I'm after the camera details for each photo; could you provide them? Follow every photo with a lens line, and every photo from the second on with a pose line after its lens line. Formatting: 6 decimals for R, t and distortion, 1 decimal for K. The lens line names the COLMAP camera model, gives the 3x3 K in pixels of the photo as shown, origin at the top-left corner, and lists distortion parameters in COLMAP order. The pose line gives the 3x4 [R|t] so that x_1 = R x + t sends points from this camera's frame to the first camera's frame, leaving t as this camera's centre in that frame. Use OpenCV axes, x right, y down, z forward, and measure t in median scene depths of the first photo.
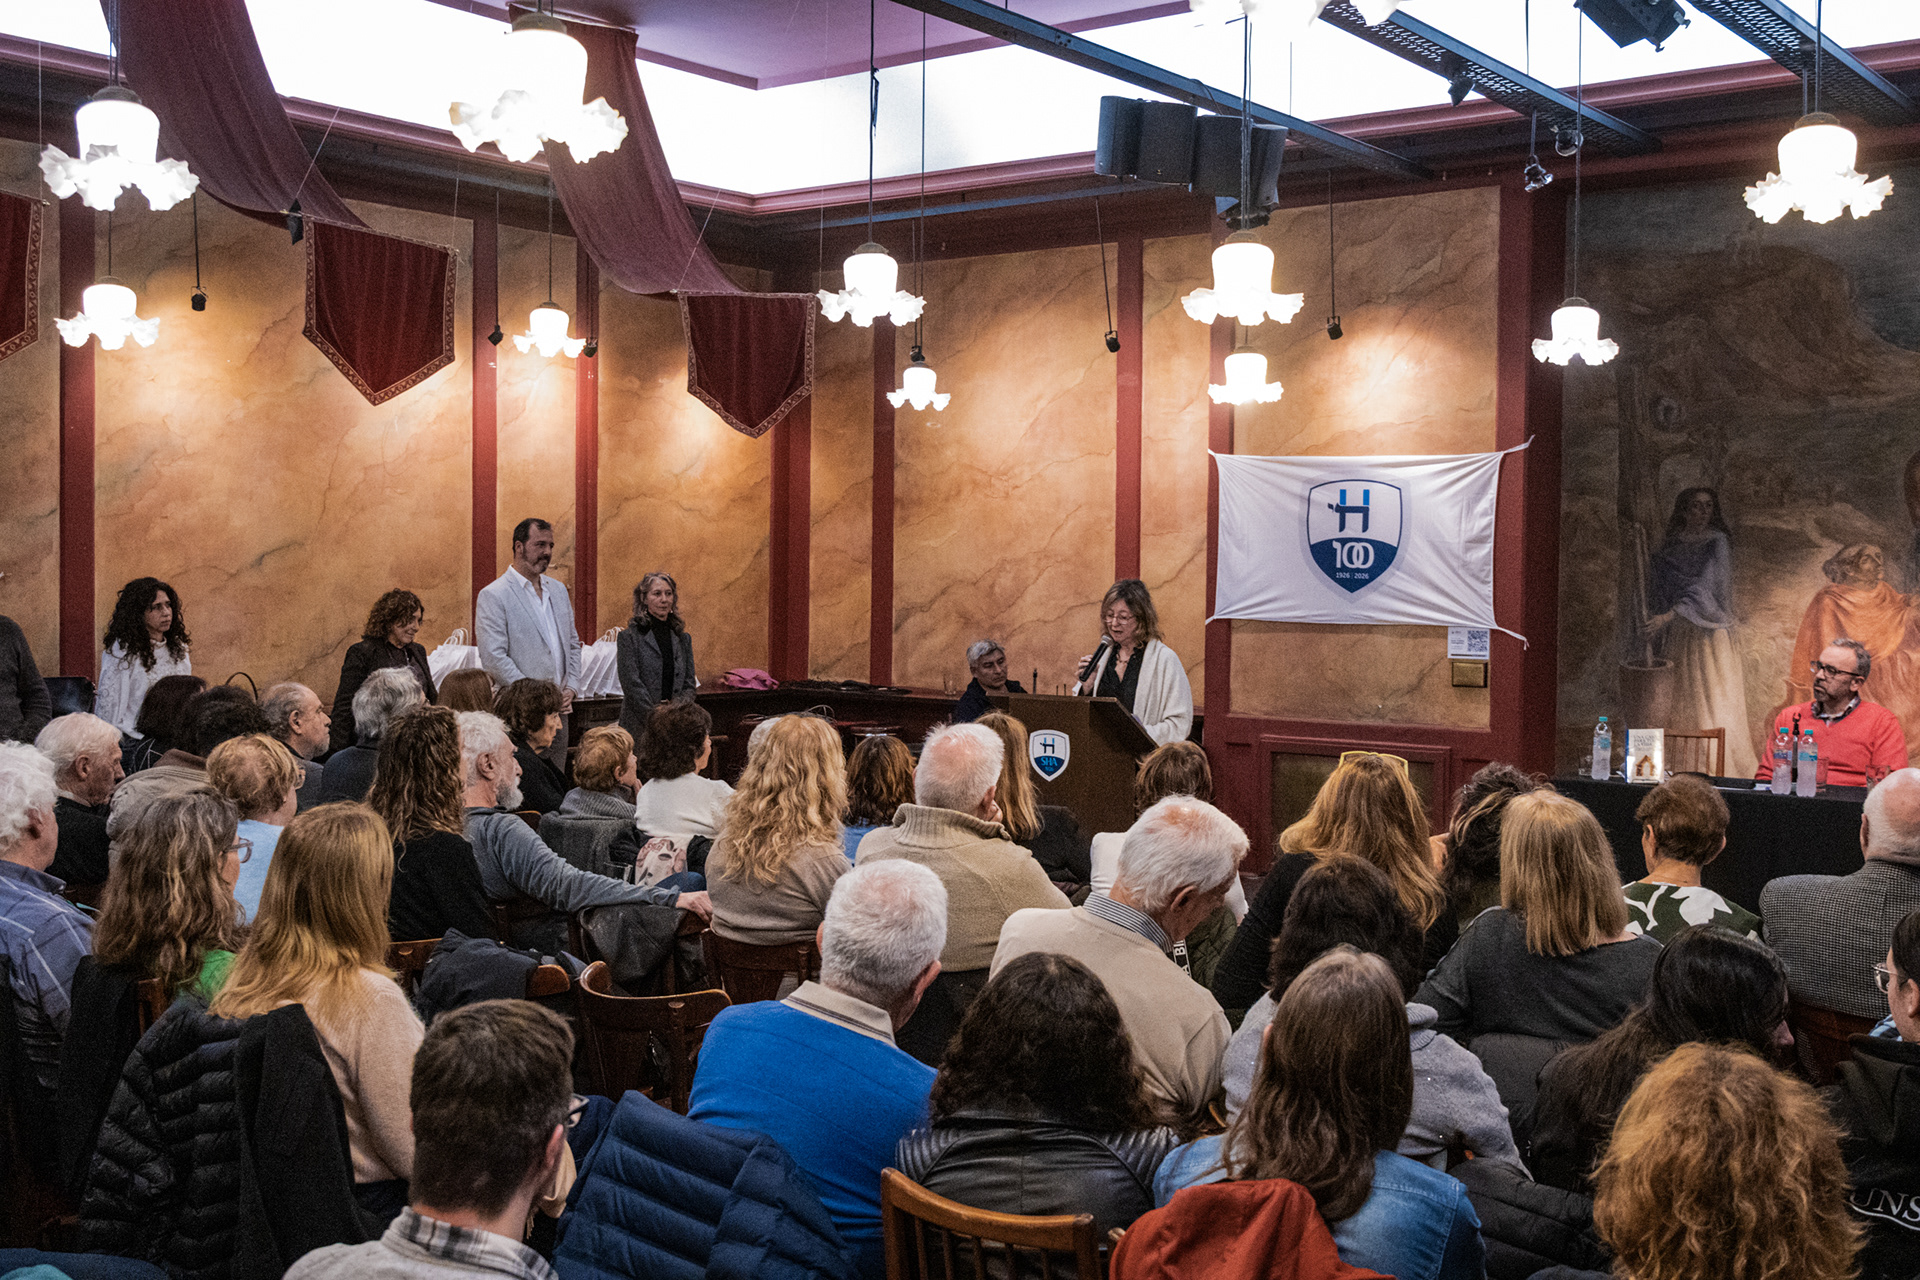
lens RADIAL K [[2093.7, 0, 960.0], [0, 2093.7, 640.0], [0, 0, 1]] dist [-0.000307, -0.055947]
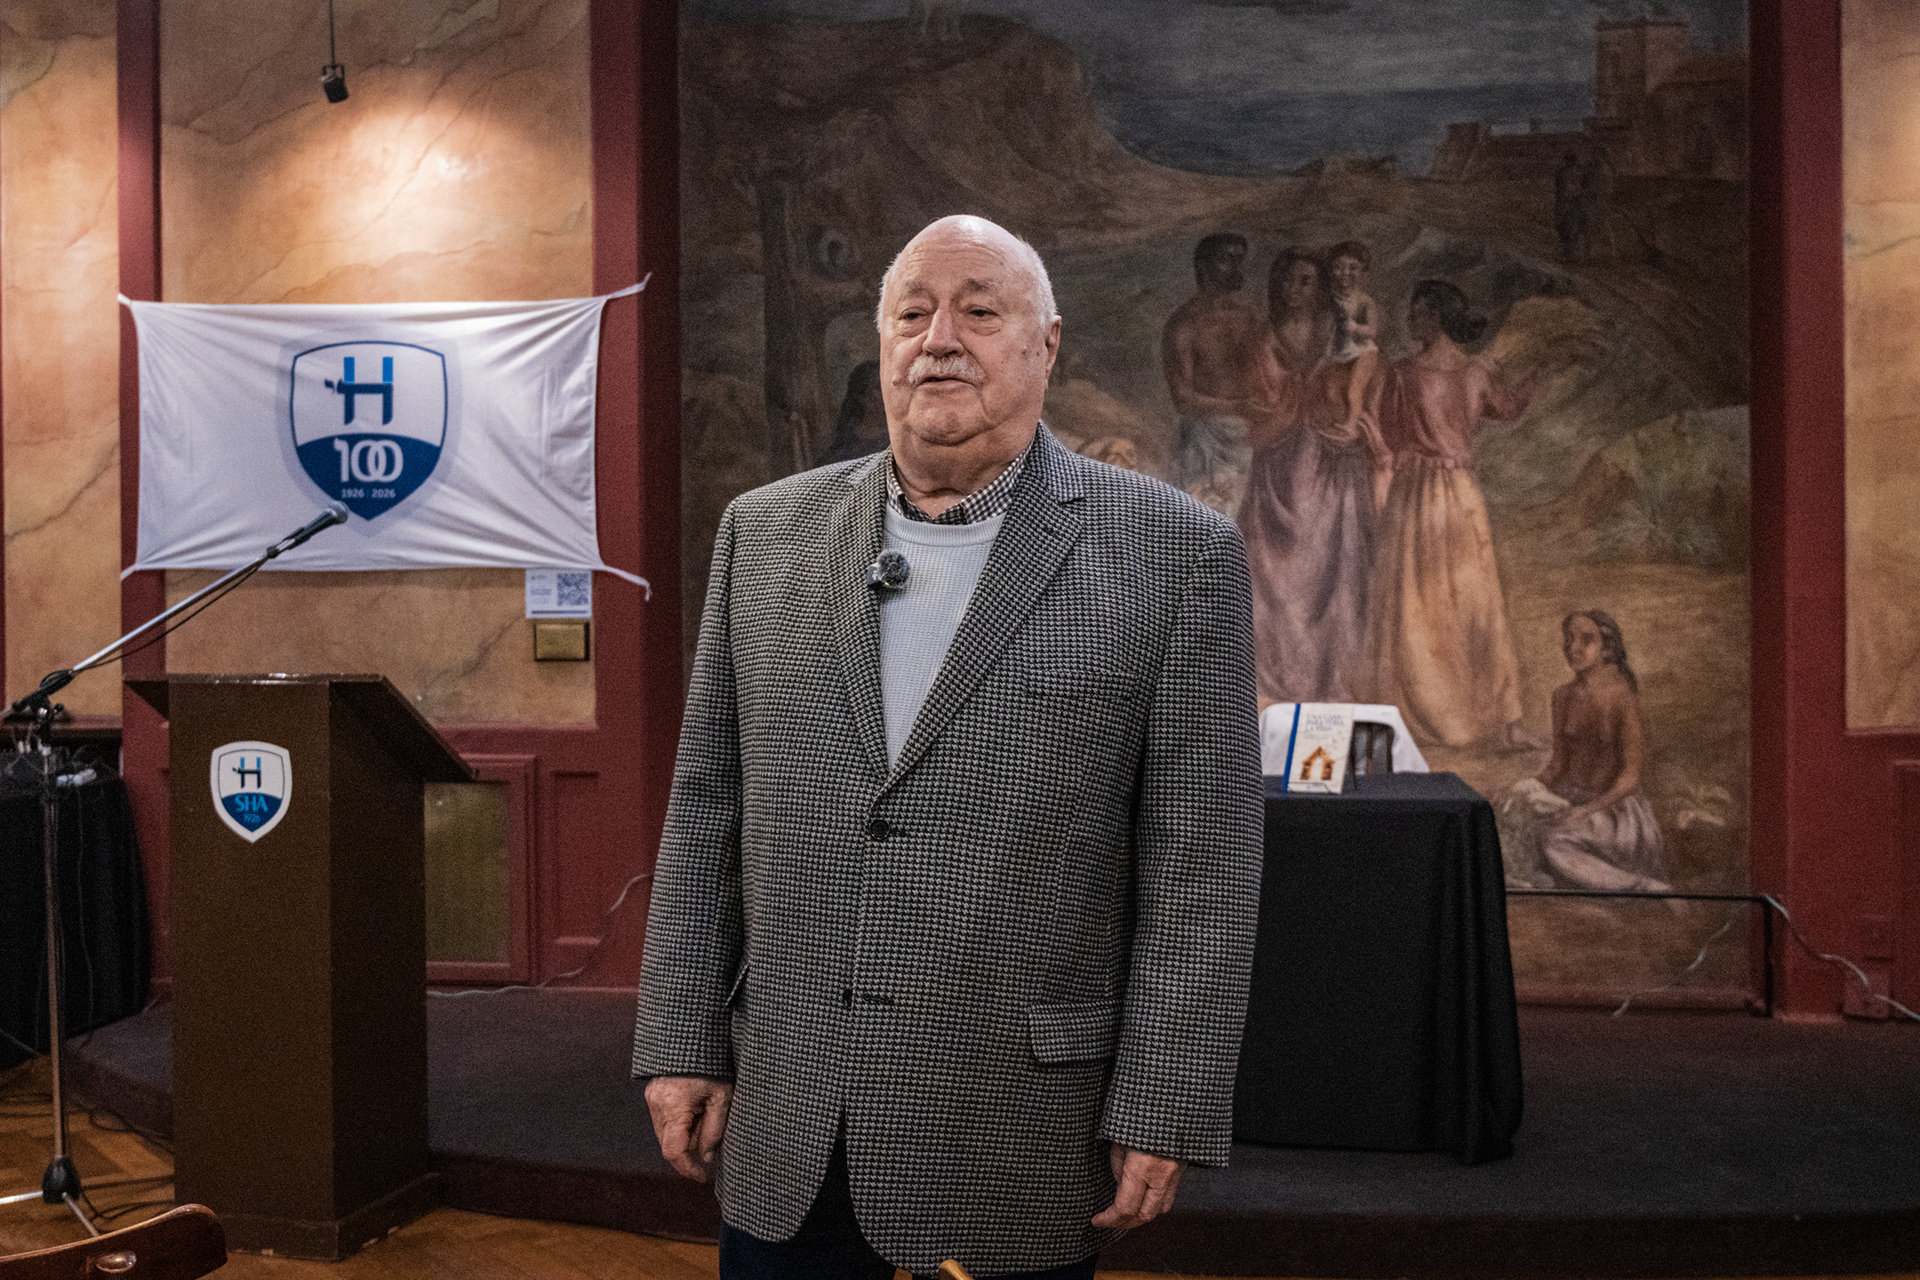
lens RADIAL K [[2093.7, 0, 960.0], [0, 2093.7, 640.0], [0, 0, 1]] dist [-0.000307, -0.055947]
pose [[0.872908, -0.024172, 0.487286, 0.036187], [0.031984, 0.999459, -0.007716, 0.025257], [-0.486835, 0.022320, 0.873209, 0.380252]]
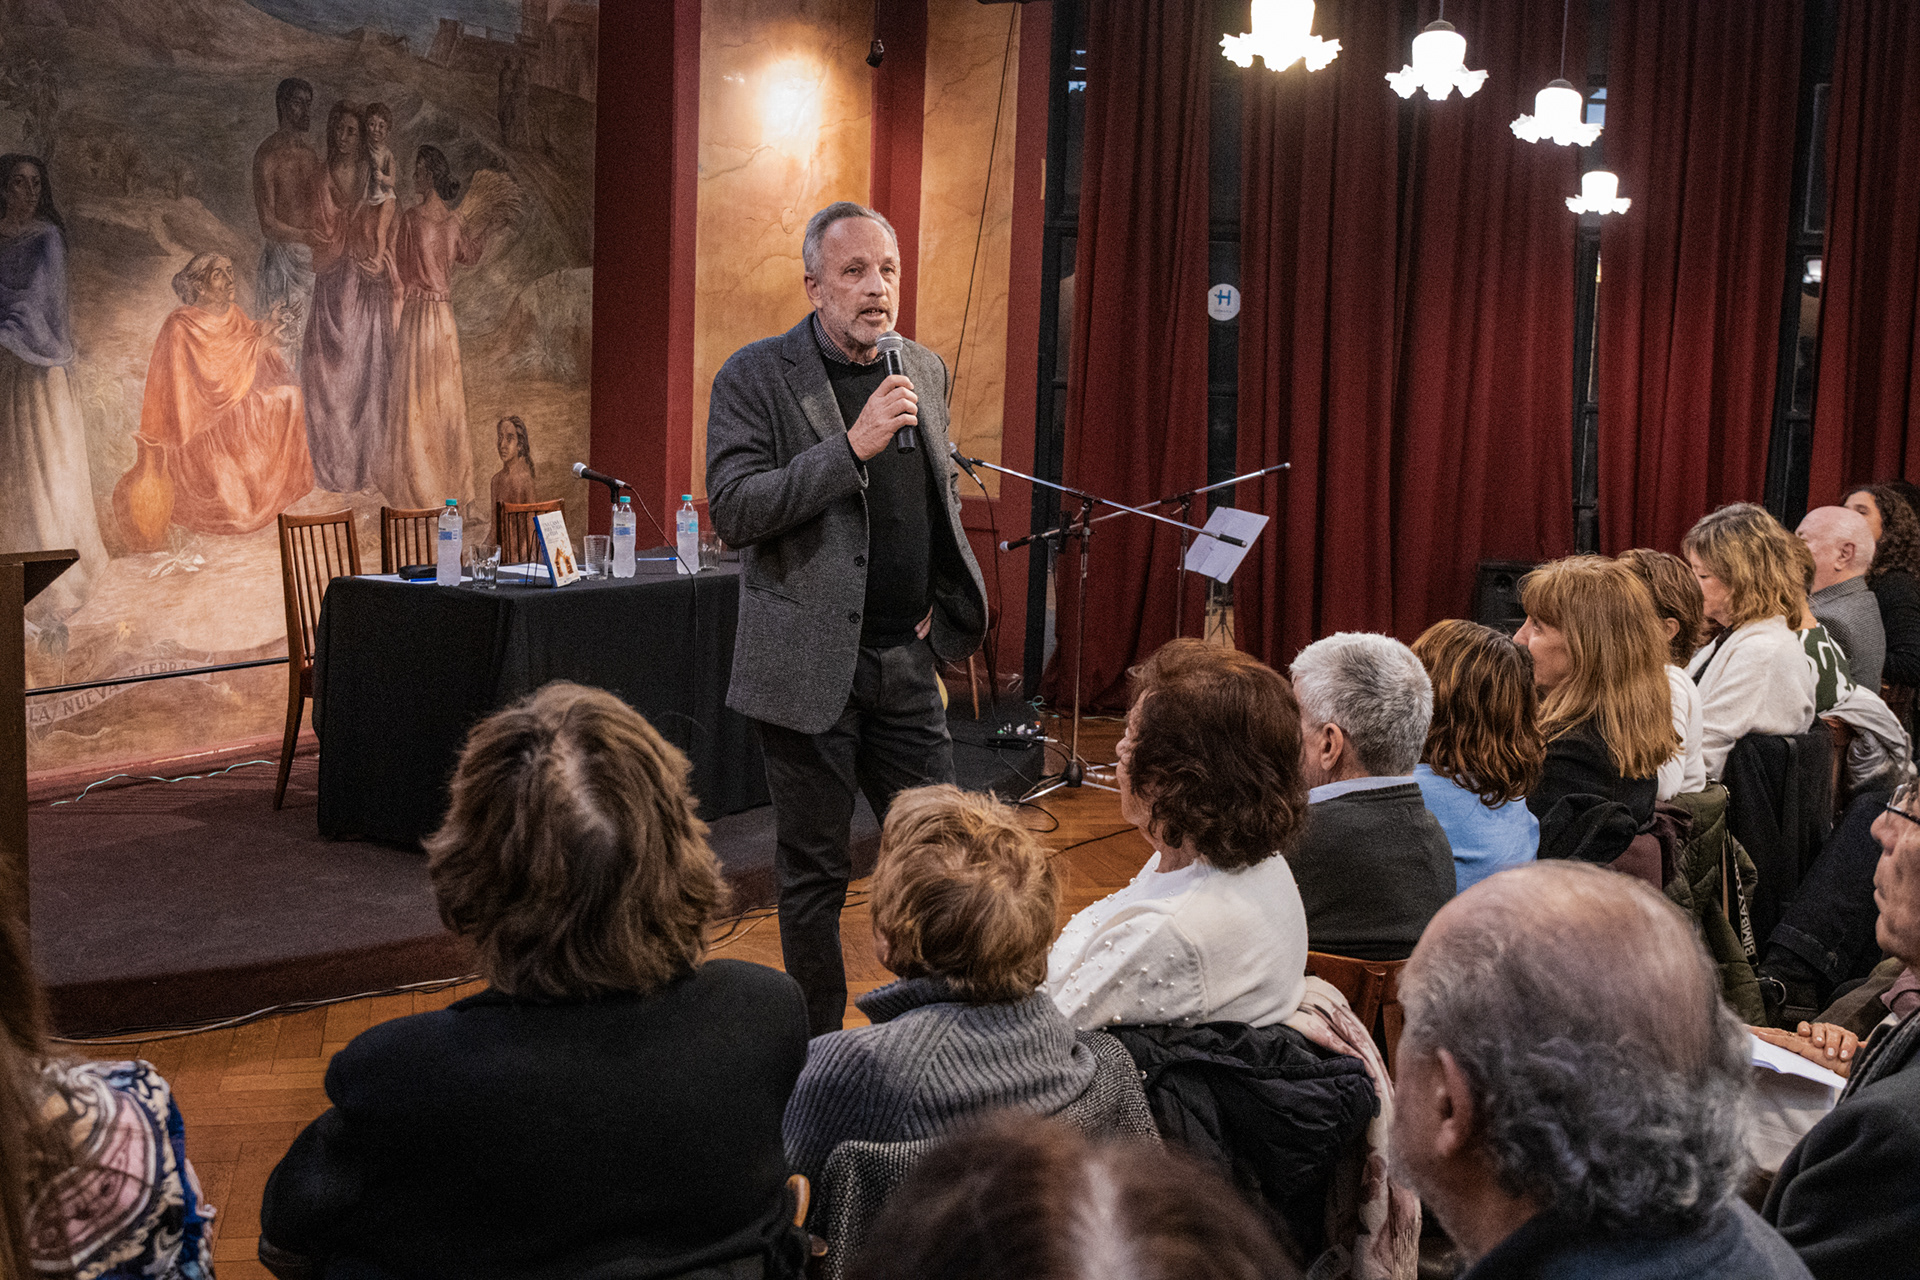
lens RADIAL K [[2093.7, 0, 960.0], [0, 2093.7, 640.0], [0, 0, 1]] dist [-0.000307, -0.055947]
pose [[-0.106564, -0.147760, 0.983266, -0.354659], [-0.010160, 0.989007, 0.147522, -0.020413], [-0.994254, 0.005731, -0.106894, 0.762821]]
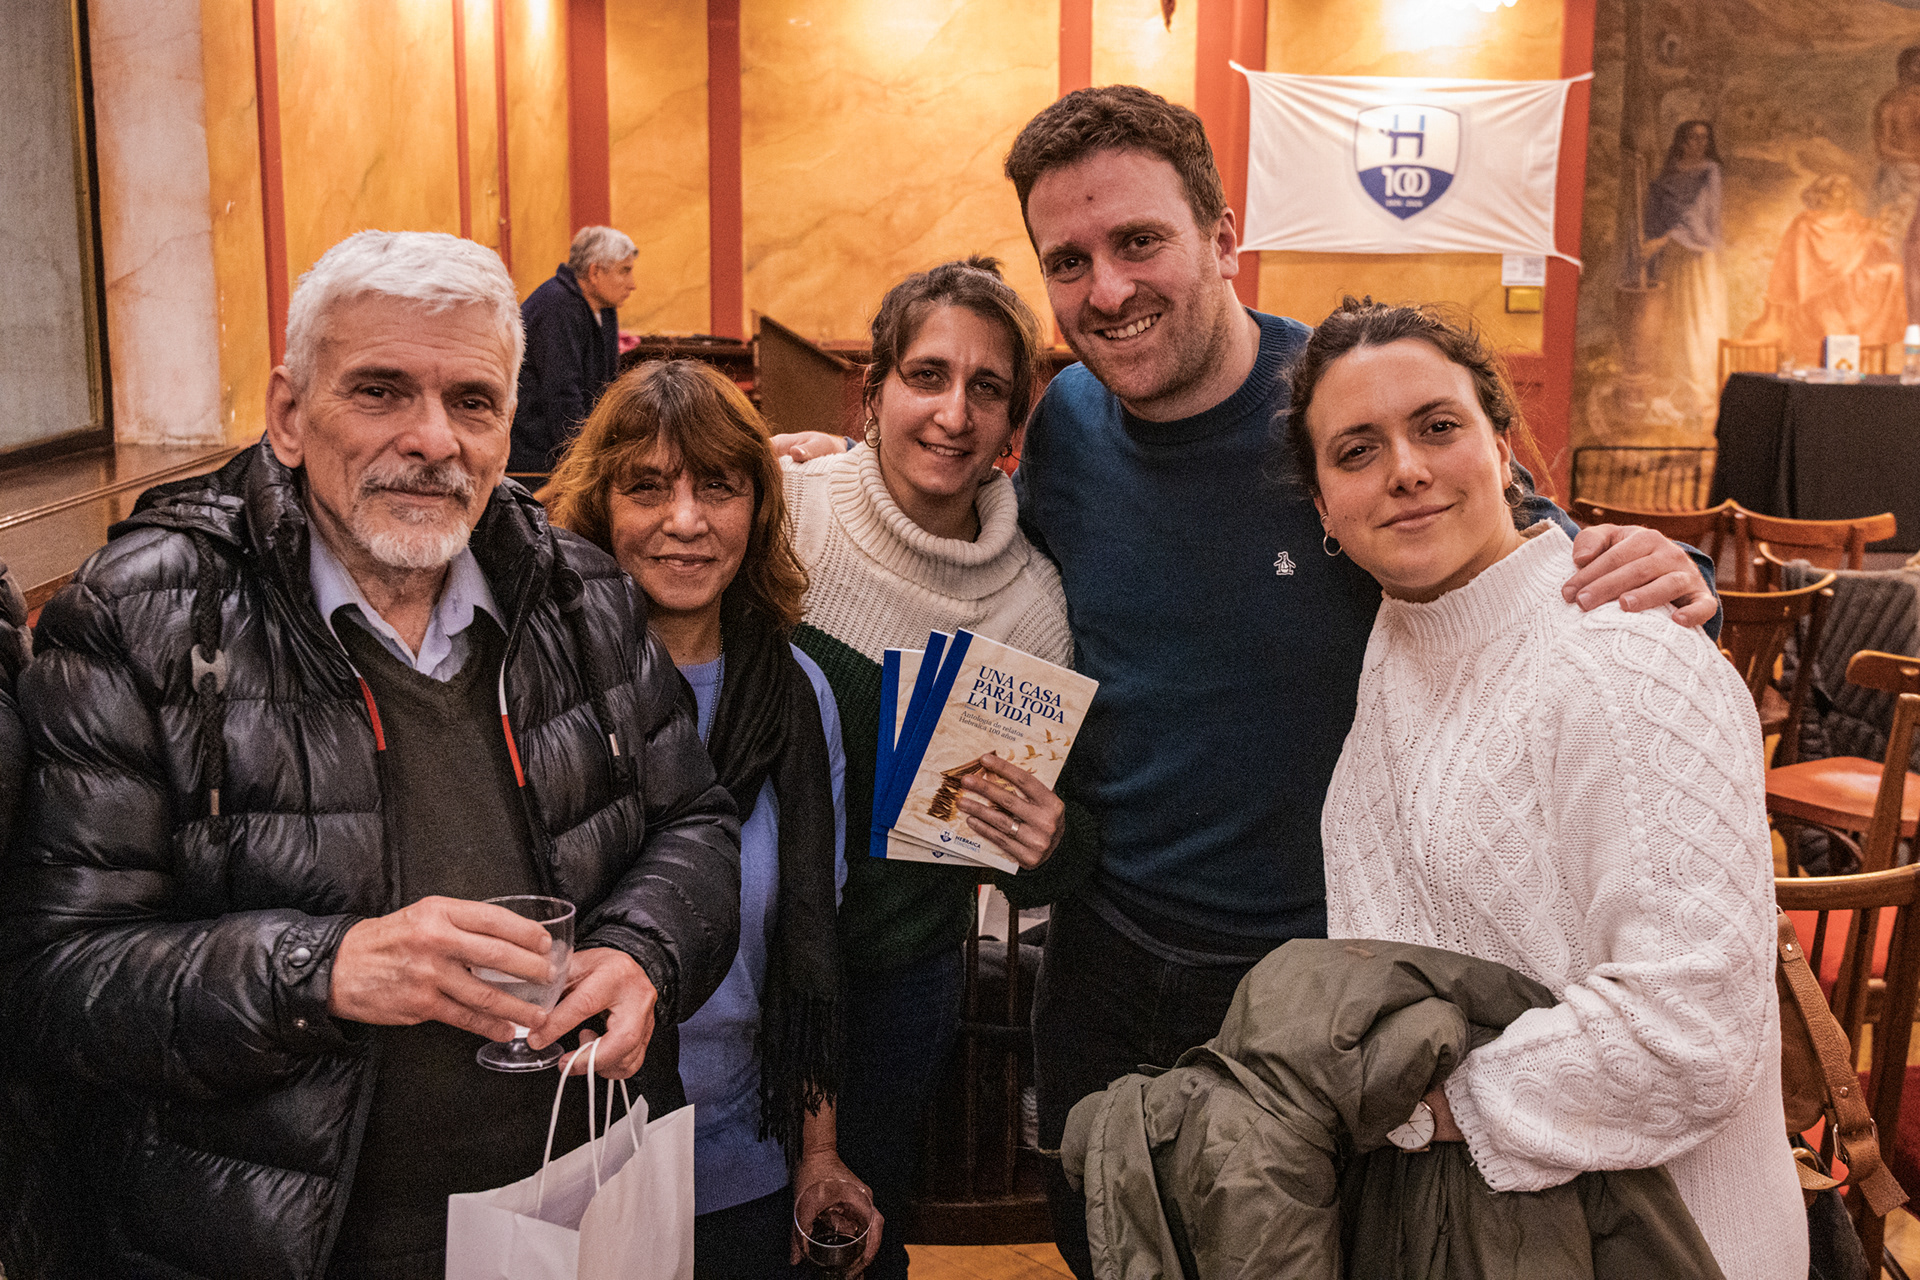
lens RADIAL K [[2093.7, 0, 960.0], [0, 2093.7, 640.0], [0, 0, 1]] dist [-0.000307, -0.055947]
pose [[0.794256, -0.125628, 0.594454, -0.622915], [0.021970, 0.983689, 0.178533, -0.009260], [-0.607186, -0.128741, 0.784060, 0.340780]]
